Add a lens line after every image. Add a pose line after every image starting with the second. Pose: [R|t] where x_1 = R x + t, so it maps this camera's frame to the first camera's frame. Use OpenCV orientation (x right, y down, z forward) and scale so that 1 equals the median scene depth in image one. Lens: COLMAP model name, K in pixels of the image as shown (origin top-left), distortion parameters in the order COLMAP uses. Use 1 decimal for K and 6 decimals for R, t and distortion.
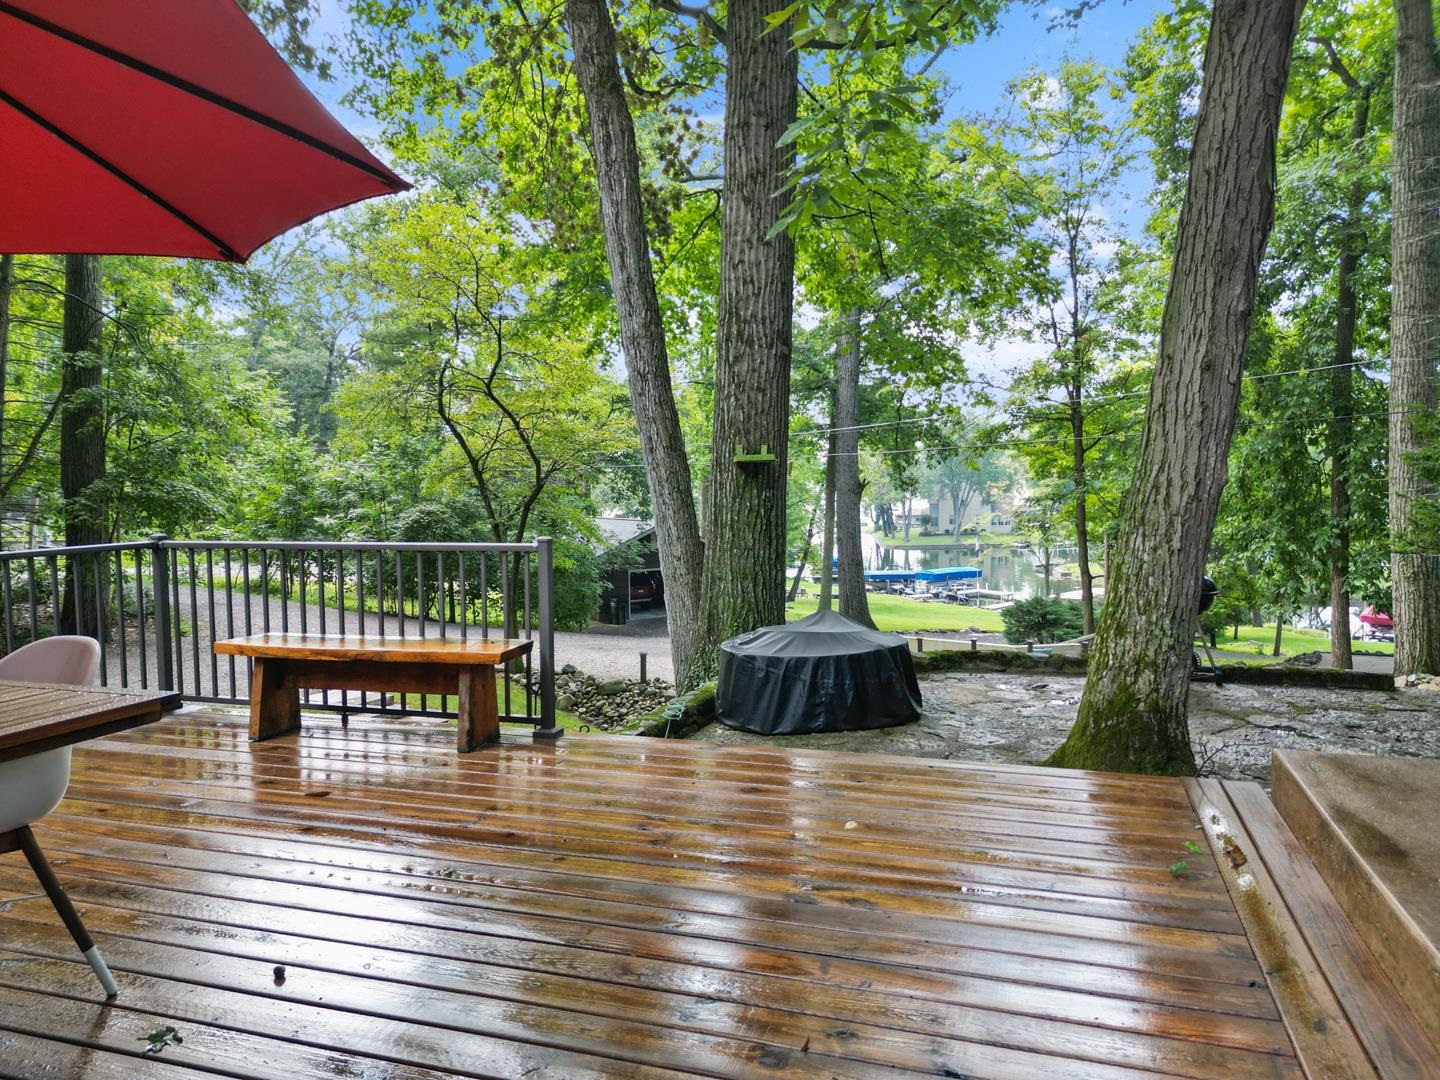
lens RADIAL K [[1011.3, 0, 720.0], [0, 1011.3, 540.0], [0, 0, 1]] dist [0.070621, -0.061827]
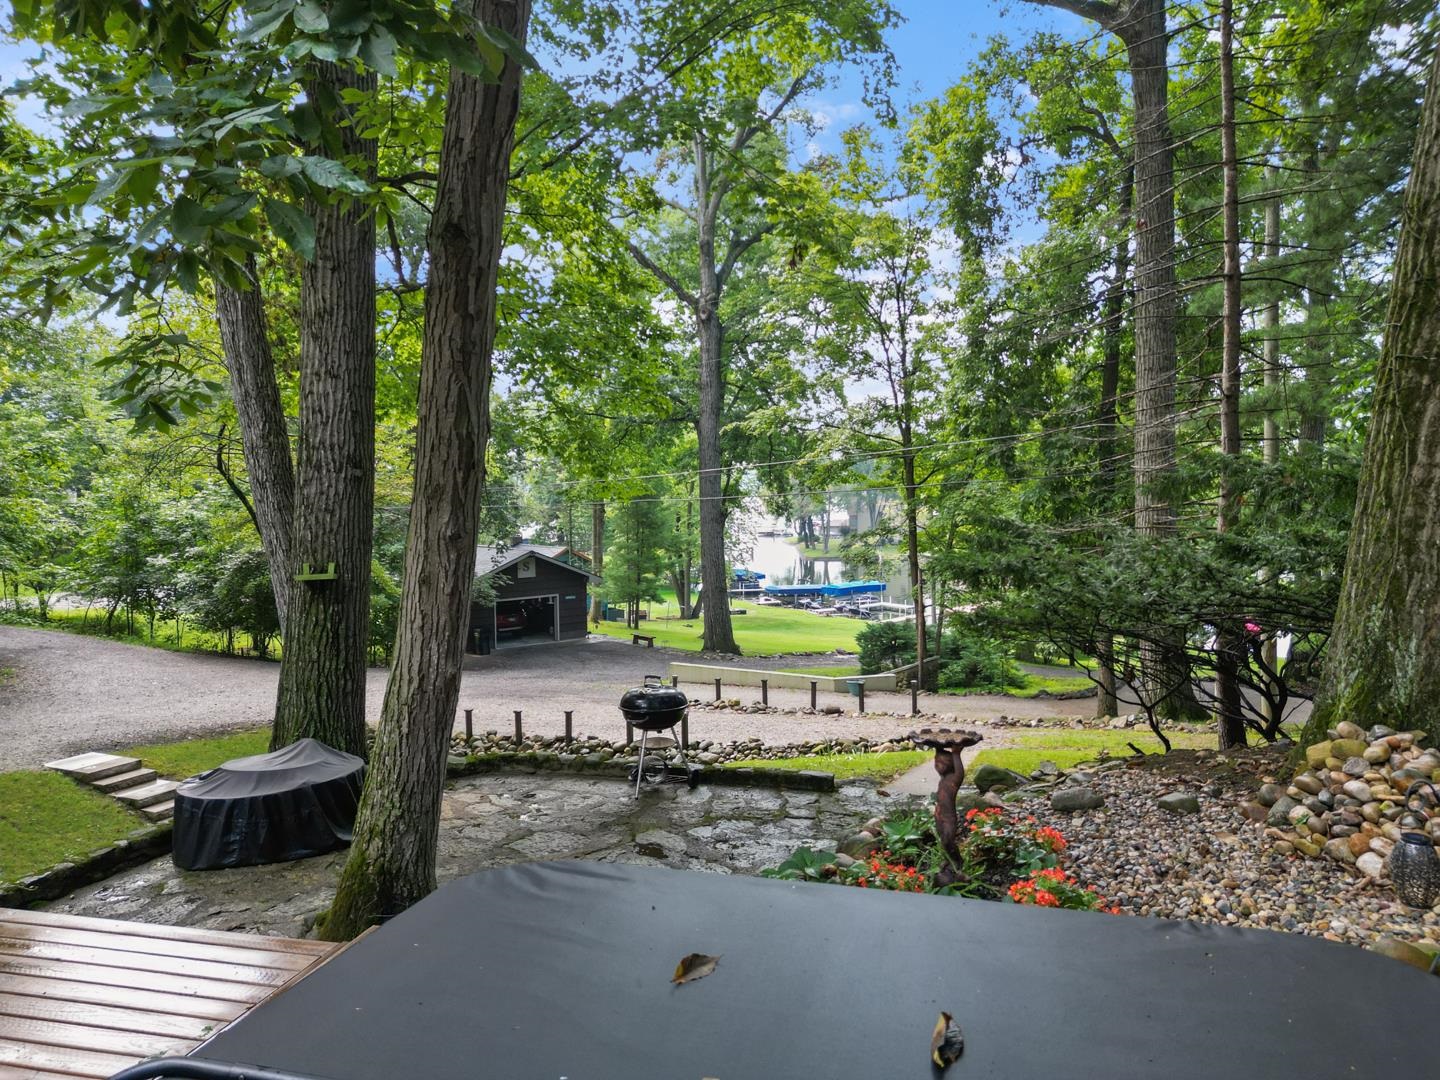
lens RADIAL K [[1015.6, 0, 720.0], [0, 1015.6, 540.0], [0, 0, 1]] dist [0.007984, 0.000443]
pose [[0.997281, -0.008540, 0.073201, 0.372960], [0.009352, 0.999898, -0.010757, -0.102312], [-0.073102, 0.011412, 0.997259, -0.103580]]
